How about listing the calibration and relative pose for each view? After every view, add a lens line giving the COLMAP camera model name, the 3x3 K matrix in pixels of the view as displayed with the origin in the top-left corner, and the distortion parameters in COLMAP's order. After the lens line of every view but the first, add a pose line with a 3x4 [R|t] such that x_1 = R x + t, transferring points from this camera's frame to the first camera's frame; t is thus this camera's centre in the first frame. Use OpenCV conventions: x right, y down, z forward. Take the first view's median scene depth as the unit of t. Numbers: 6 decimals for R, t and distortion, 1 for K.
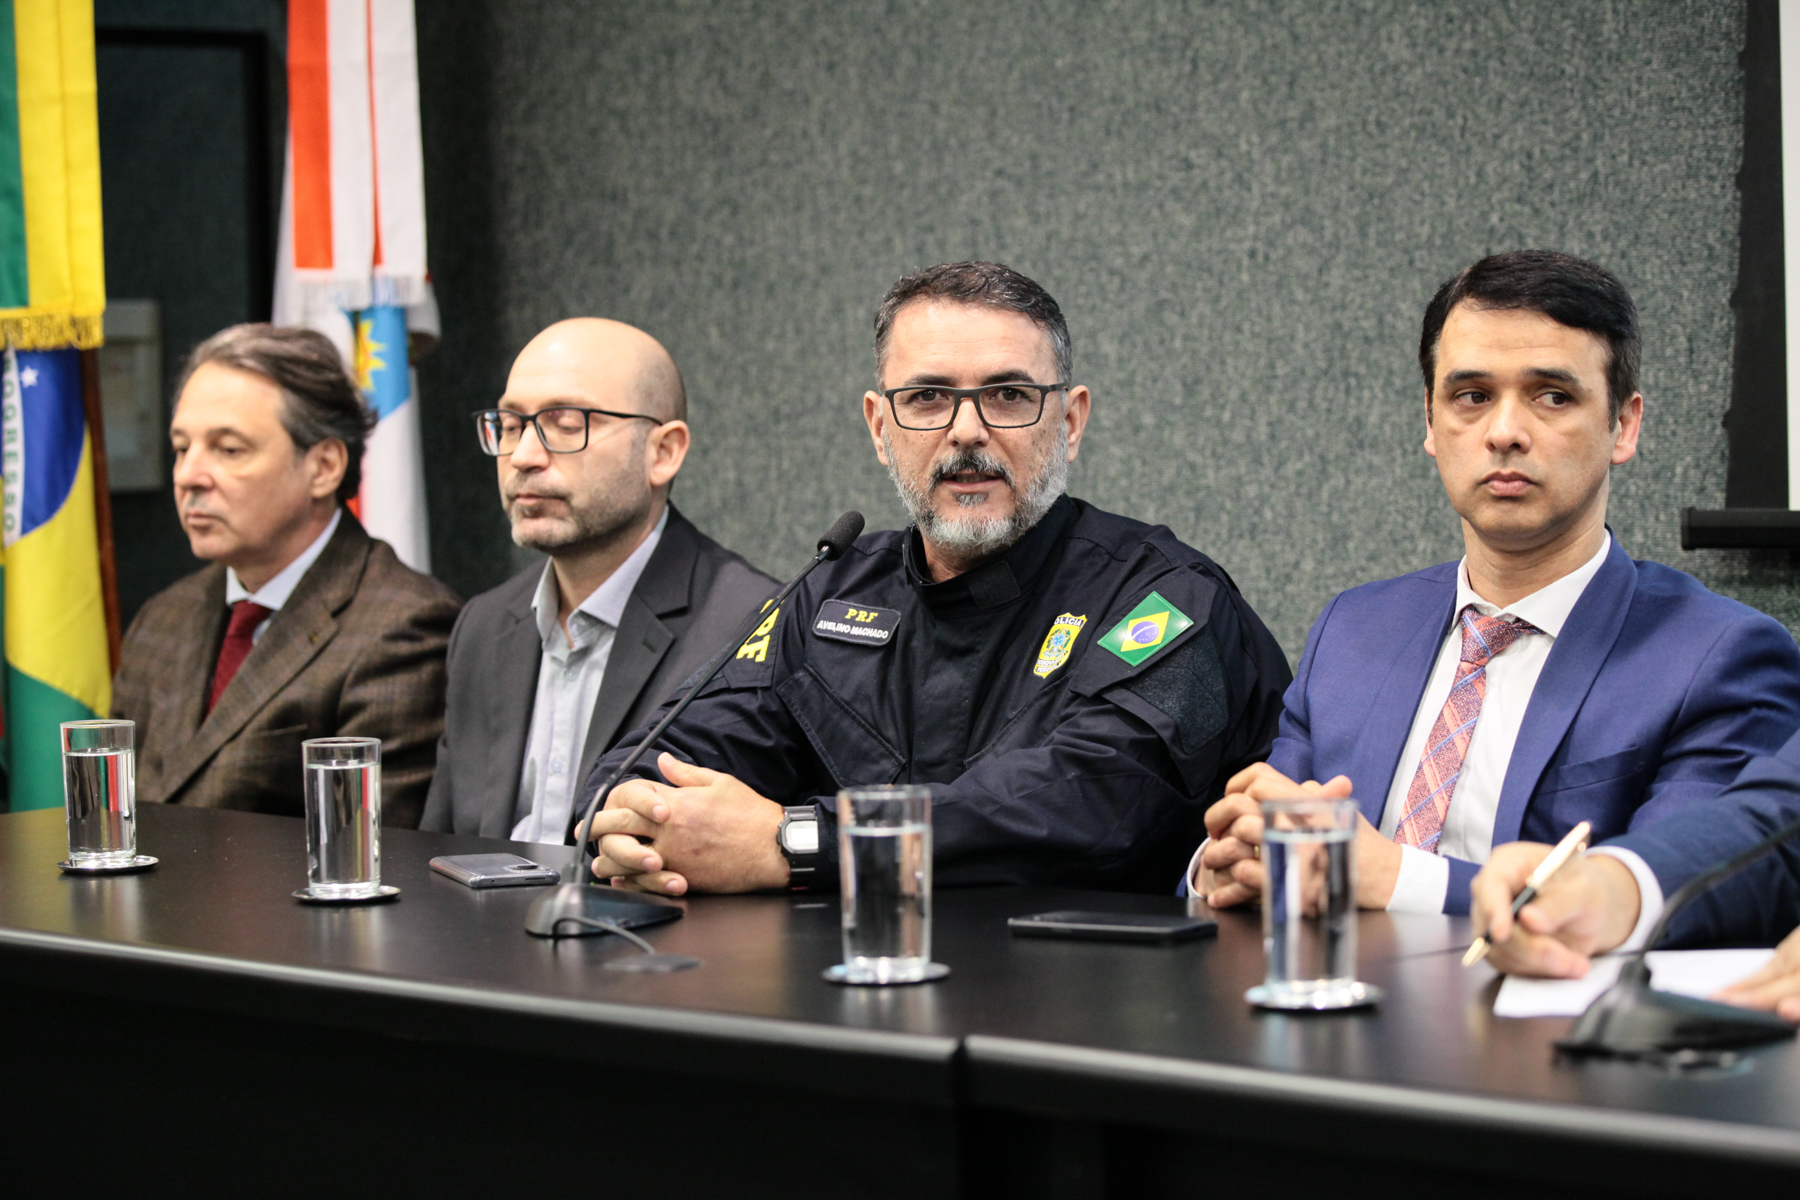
lens RADIAL K [[4595.9, 0, 897.1], [0, 4595.9, 606.6], [0, 0, 1]] dist [0.047948, 0.000000]
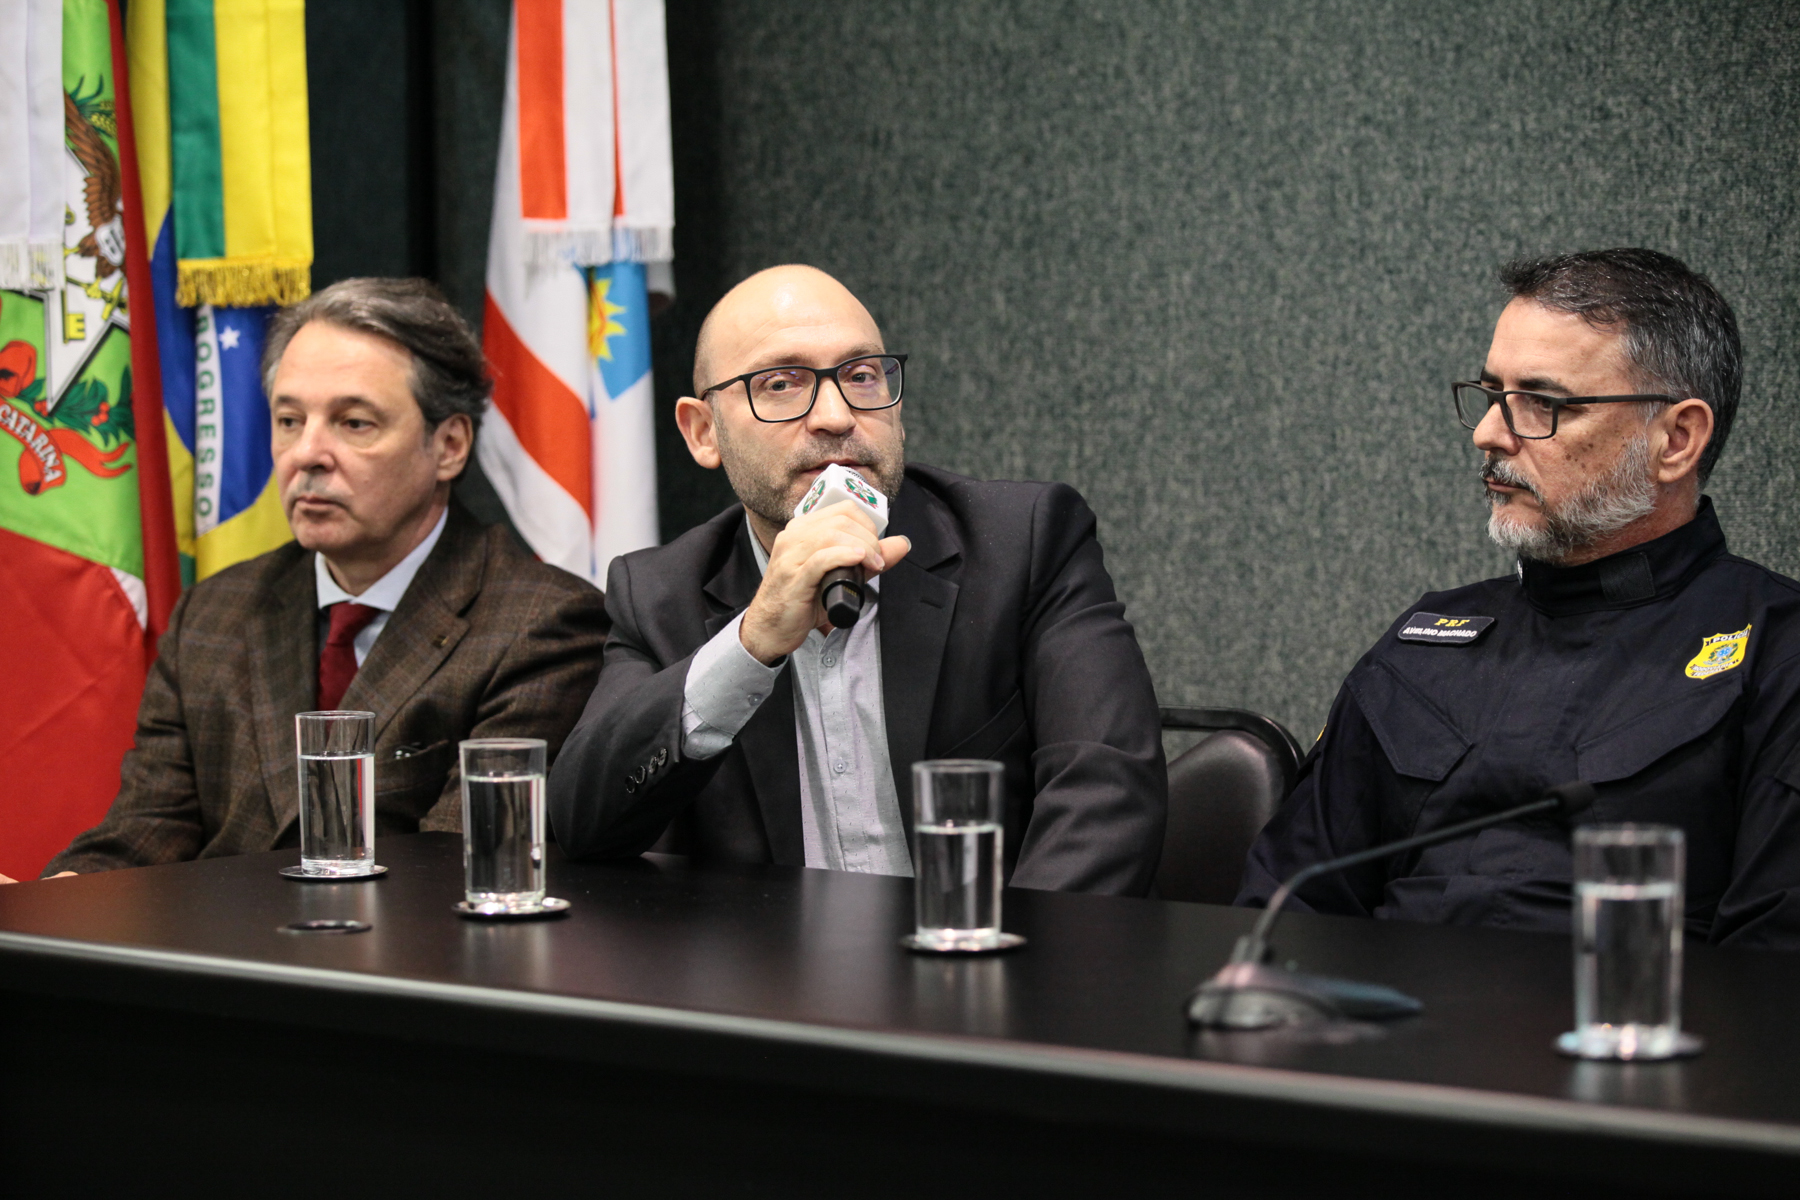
lens RADIAL K [[5082.7, 0, 902.4], [0, 5082.7, 595.5], [0, 0, 1]] dist [0.140347, 0.000000]
pose [[0.997220, 0.010310, 0.073791, -0.132084], [-0.010106, 0.999944, -0.003142, 0.000048], [-0.073820, 0.002388, 0.997269, 0.038544]]
